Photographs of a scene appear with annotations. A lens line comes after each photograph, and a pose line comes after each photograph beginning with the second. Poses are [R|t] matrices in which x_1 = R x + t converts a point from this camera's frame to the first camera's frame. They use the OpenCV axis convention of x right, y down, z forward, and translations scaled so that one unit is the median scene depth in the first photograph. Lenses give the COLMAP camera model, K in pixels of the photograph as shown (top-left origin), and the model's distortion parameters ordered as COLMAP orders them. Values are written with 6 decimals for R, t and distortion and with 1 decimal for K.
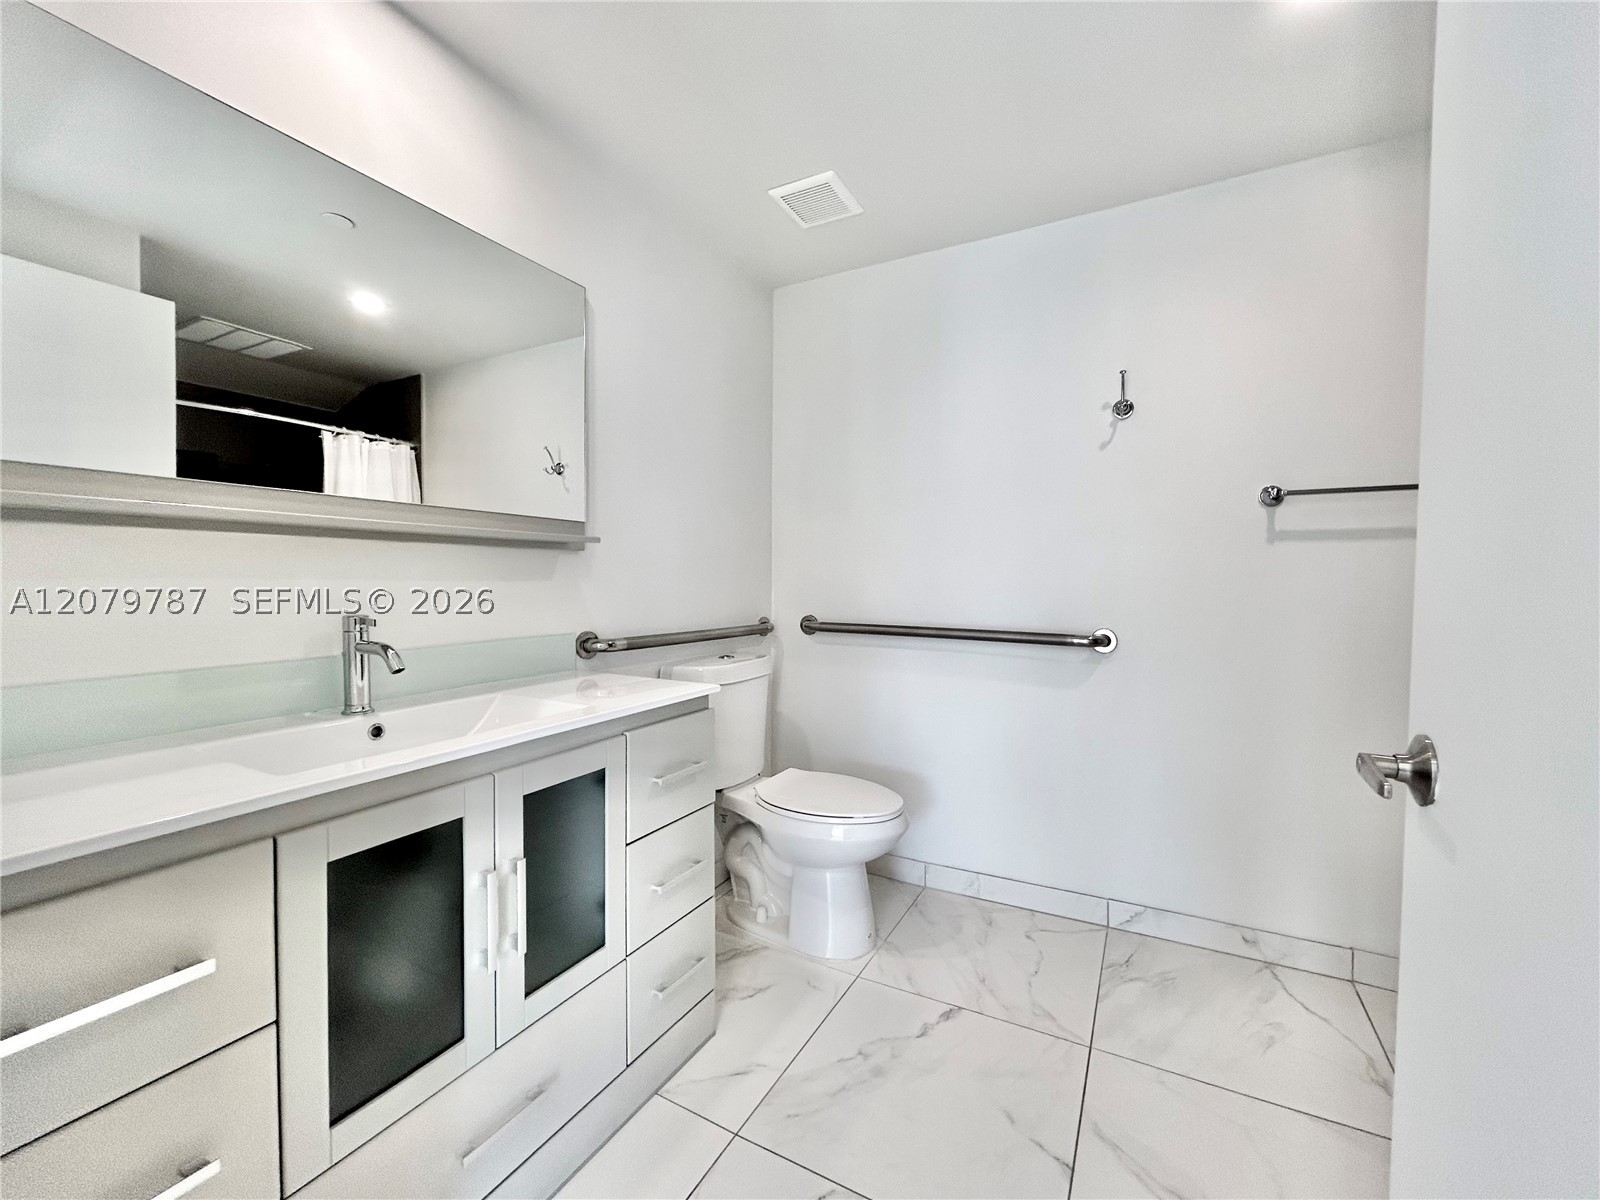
lens RADIAL K [[651.8, 0, 798.0], [0, 651.8, 604.0], [0, 0, 1]] dist [-0.002697, 0.002657]
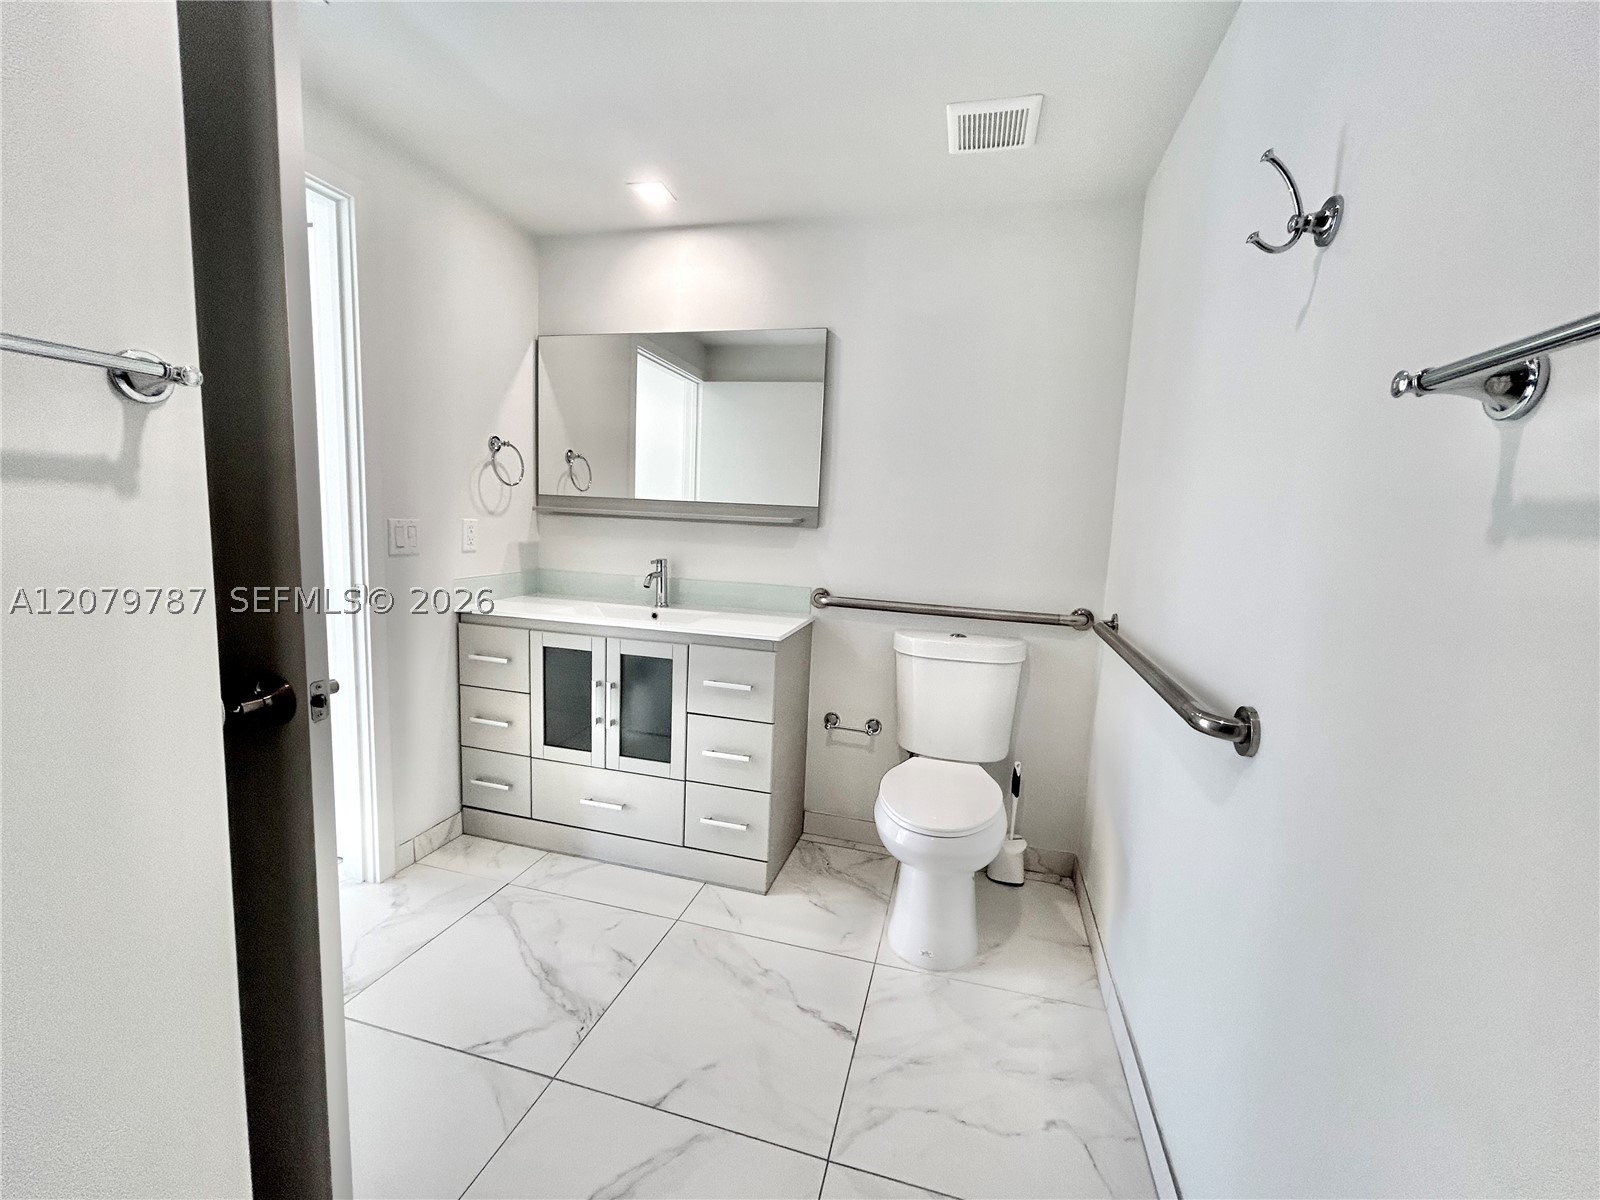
lens RADIAL K [[651.8, 0, 802.7], [0, 651.8, 599.4], [0, 0, 1]] dist [-0.002697, 0.002657]
pose [[0.243906, 0.124558, -0.961767, 0.947989], [-0.078502, 0.990999, 0.108435, -0.075536], [0.966616, 0.049052, 0.251489, 0.615335]]
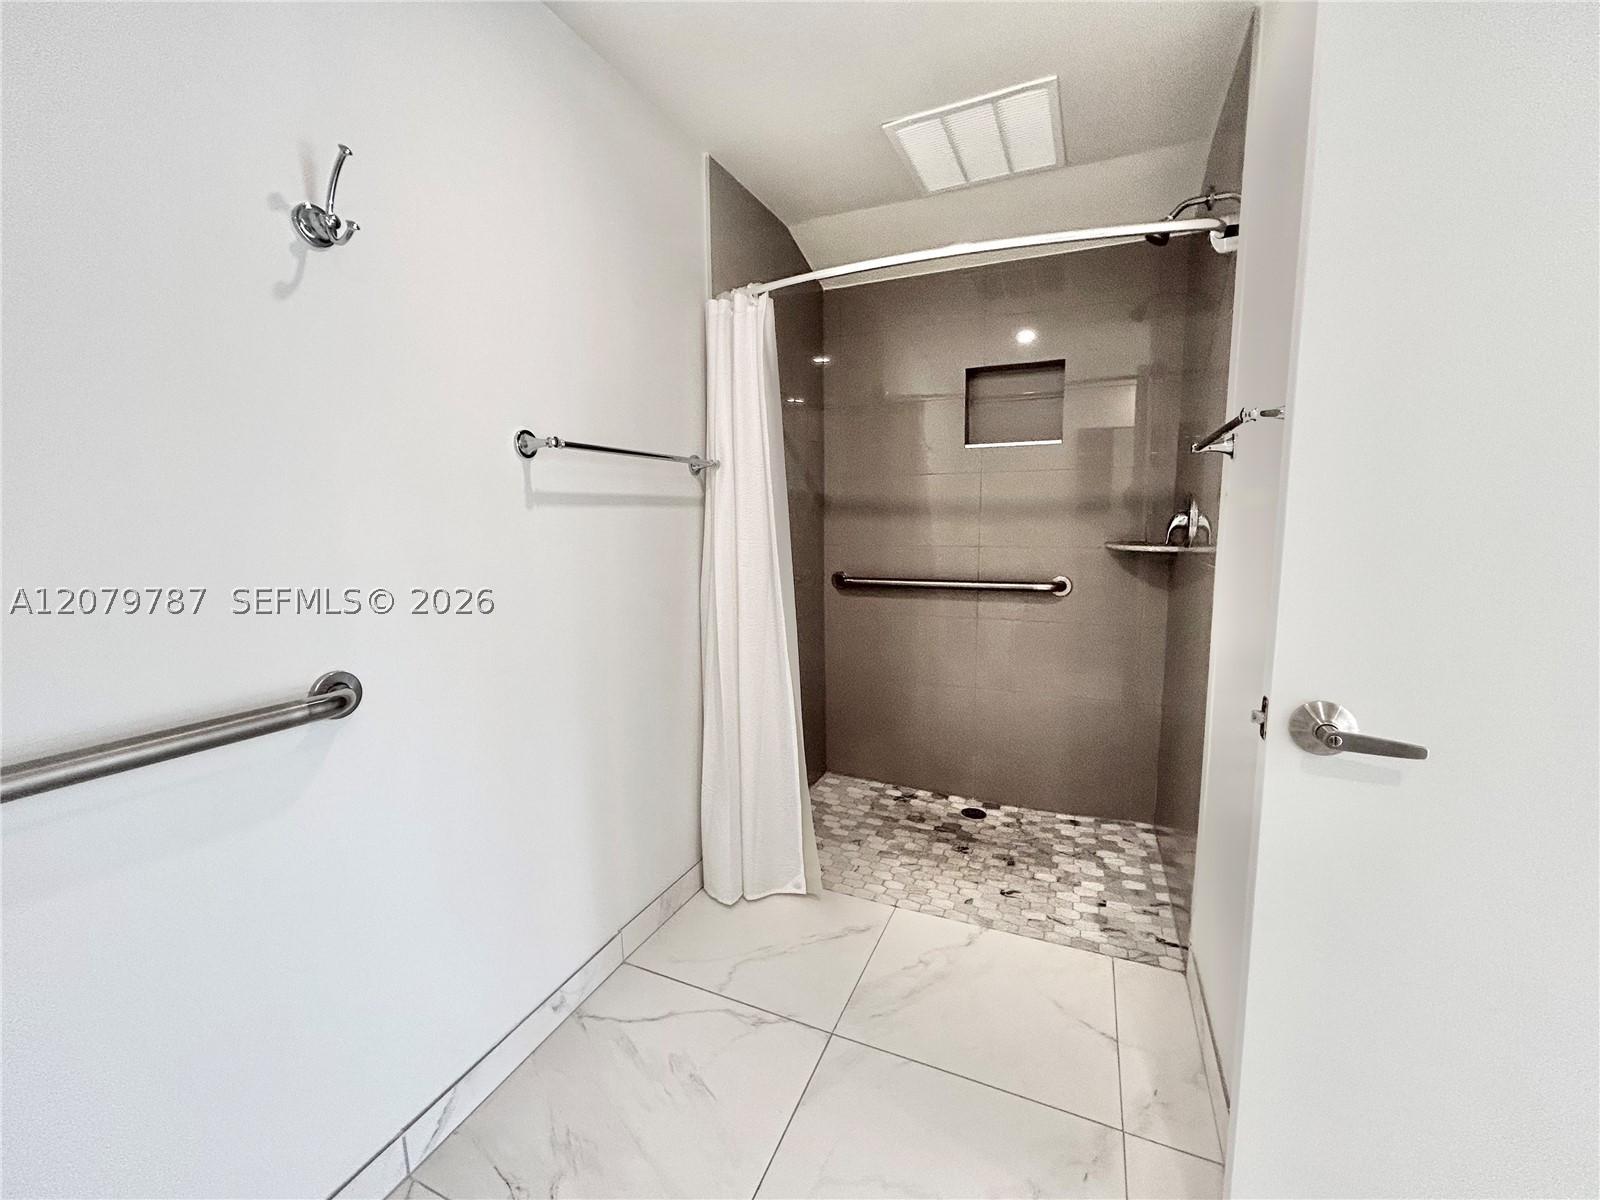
lens RADIAL K [[651.8, 0, 804.0], [0, 651.8, 594.8], [0, 0, 1]] dist [-0.002697, 0.002657]
pose [[-0.092007, -0.130177, 0.987213, -0.064312], [0.045719, 0.989820, 0.134781, -0.080837], [-0.994708, 0.057535, -0.085119, 0.758029]]
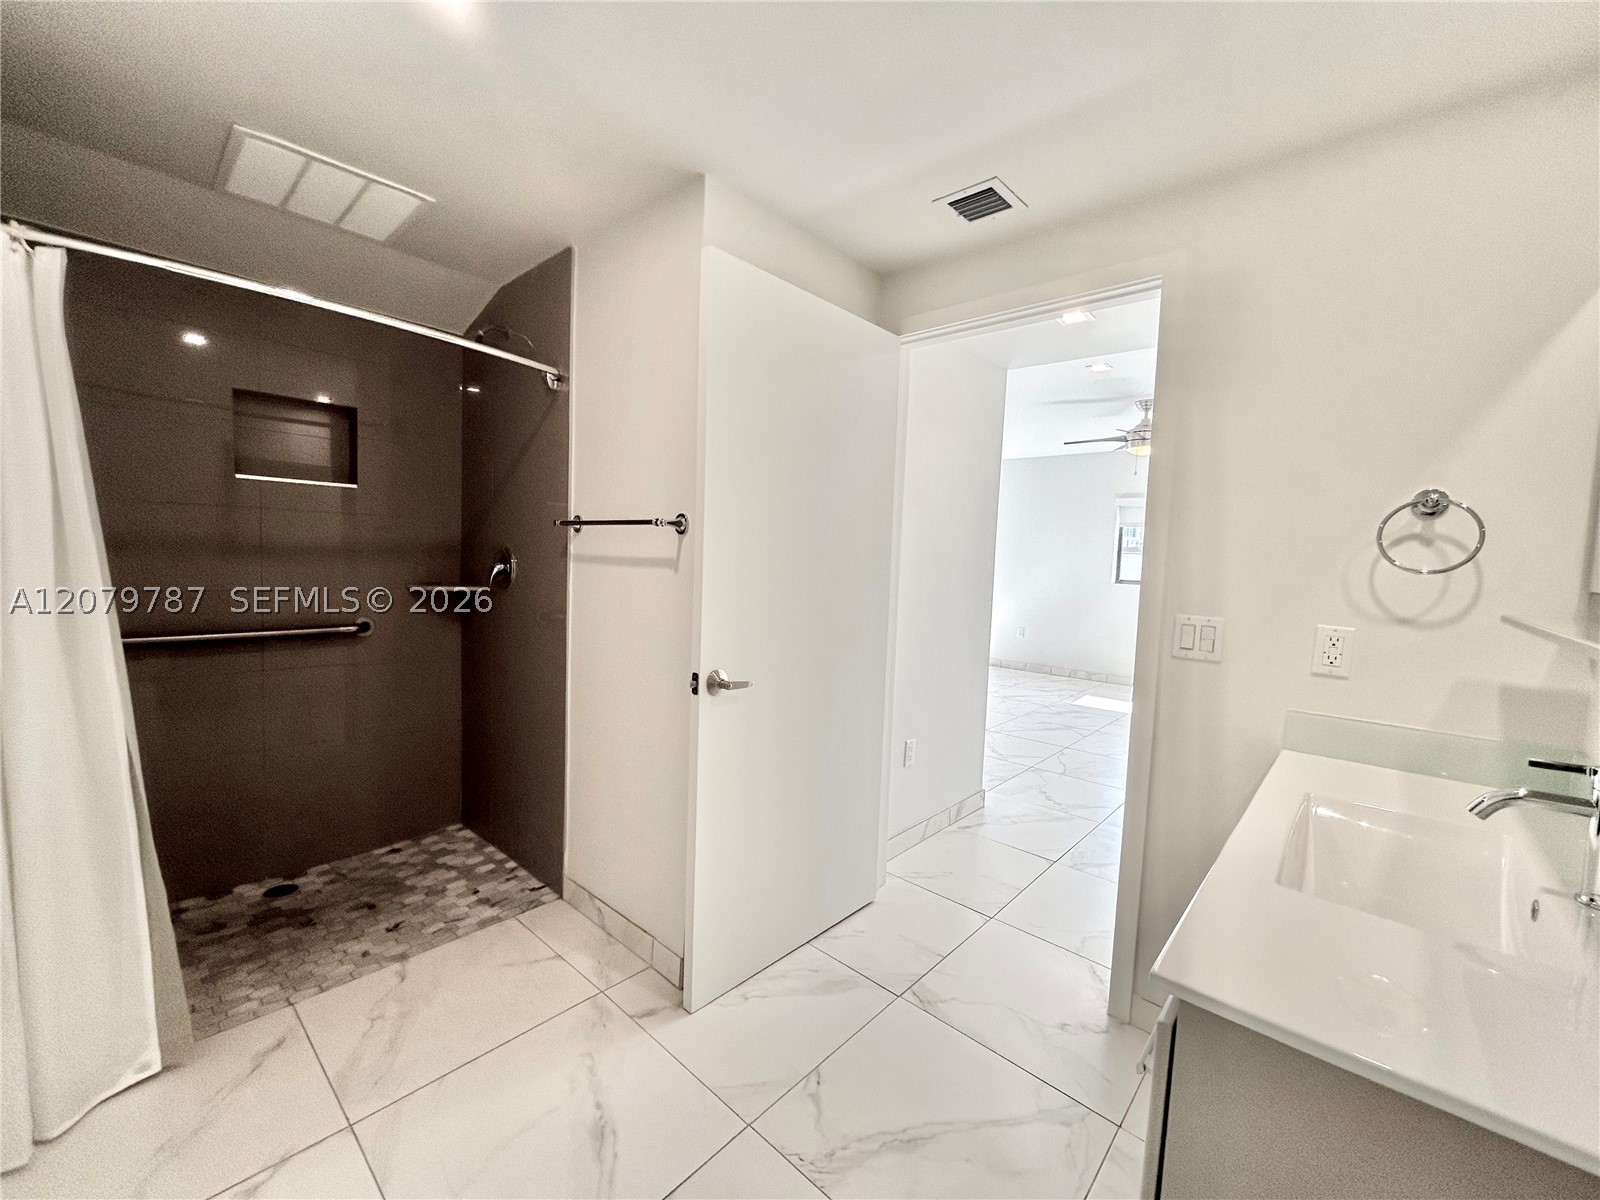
lens RADIAL K [[651.8, 0, 802.6], [0, 651.8, 589.1], [0, 0, 1]] dist [-0.002697, 0.002657]
pose [[-0.974524, -0.060279, 0.216029, 0.024086], [-0.040736, 0.994757, 0.093808, -0.139940], [-0.220551, 0.082618, -0.971870, 1.249798]]
